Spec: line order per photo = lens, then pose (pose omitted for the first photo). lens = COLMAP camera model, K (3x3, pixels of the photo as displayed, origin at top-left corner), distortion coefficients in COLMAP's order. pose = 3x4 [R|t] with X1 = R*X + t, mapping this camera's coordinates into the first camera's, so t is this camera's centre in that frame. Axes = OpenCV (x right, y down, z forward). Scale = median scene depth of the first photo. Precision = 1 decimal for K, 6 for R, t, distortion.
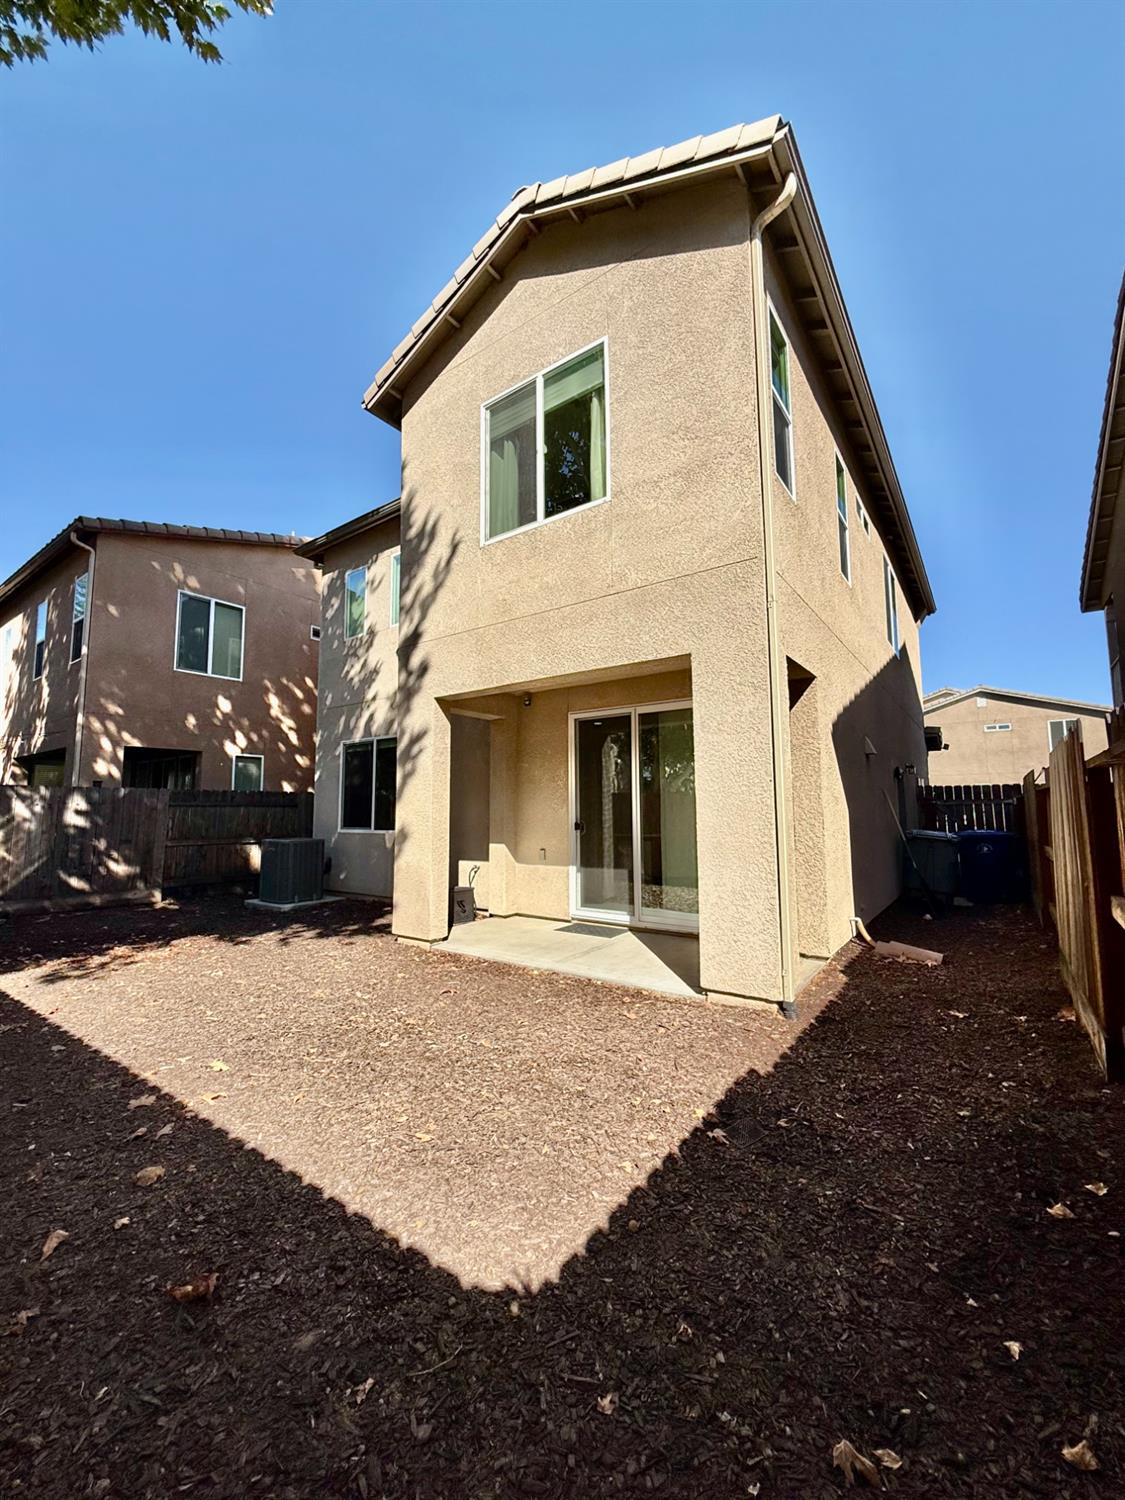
lens RADIAL K [[601.1, 0, 562.0], [0, 601.1, 751.4], [0, 0, 1]] dist [-0.003988, -0.000084]
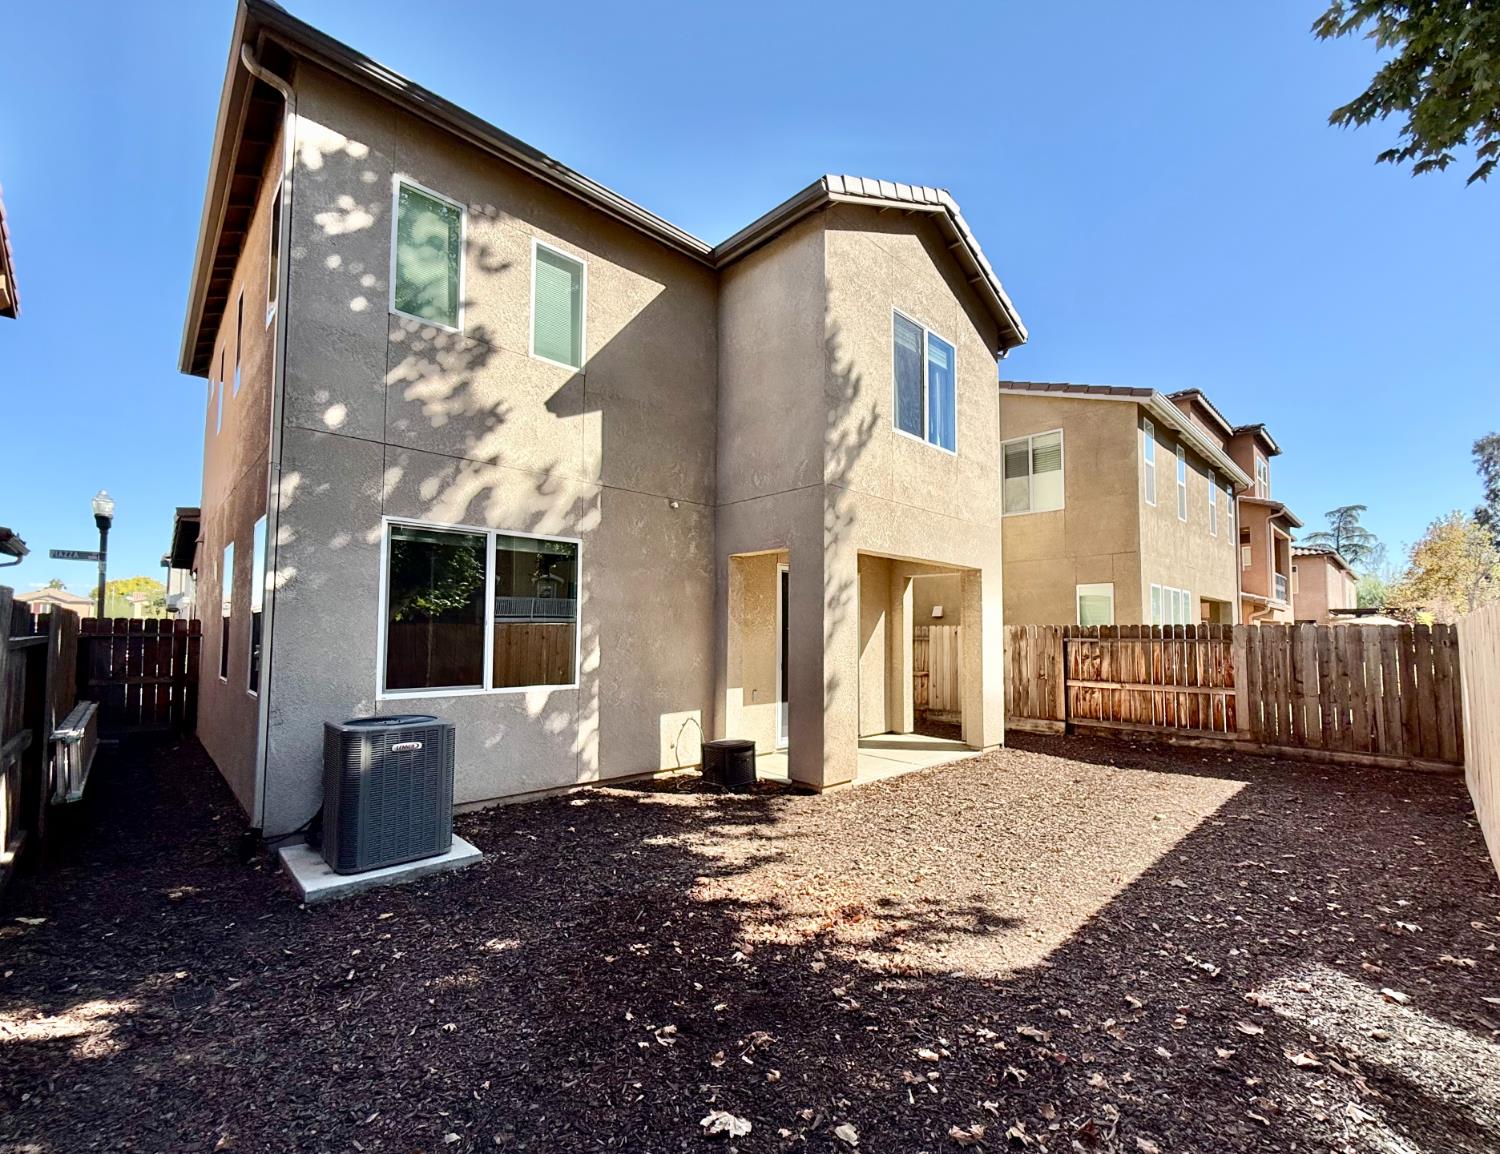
lens RADIAL K [[645.7, 0, 749.2], [0, 645.7, 593.3], [0, 0, 1]] dist [0.000740, -0.000066]
pose [[0.173584, 0.071862, 0.982194, -0.864805], [-0.112462, 0.992256, -0.052723, 0.041779], [-0.978377, -0.101307, 0.180321, 0.629846]]
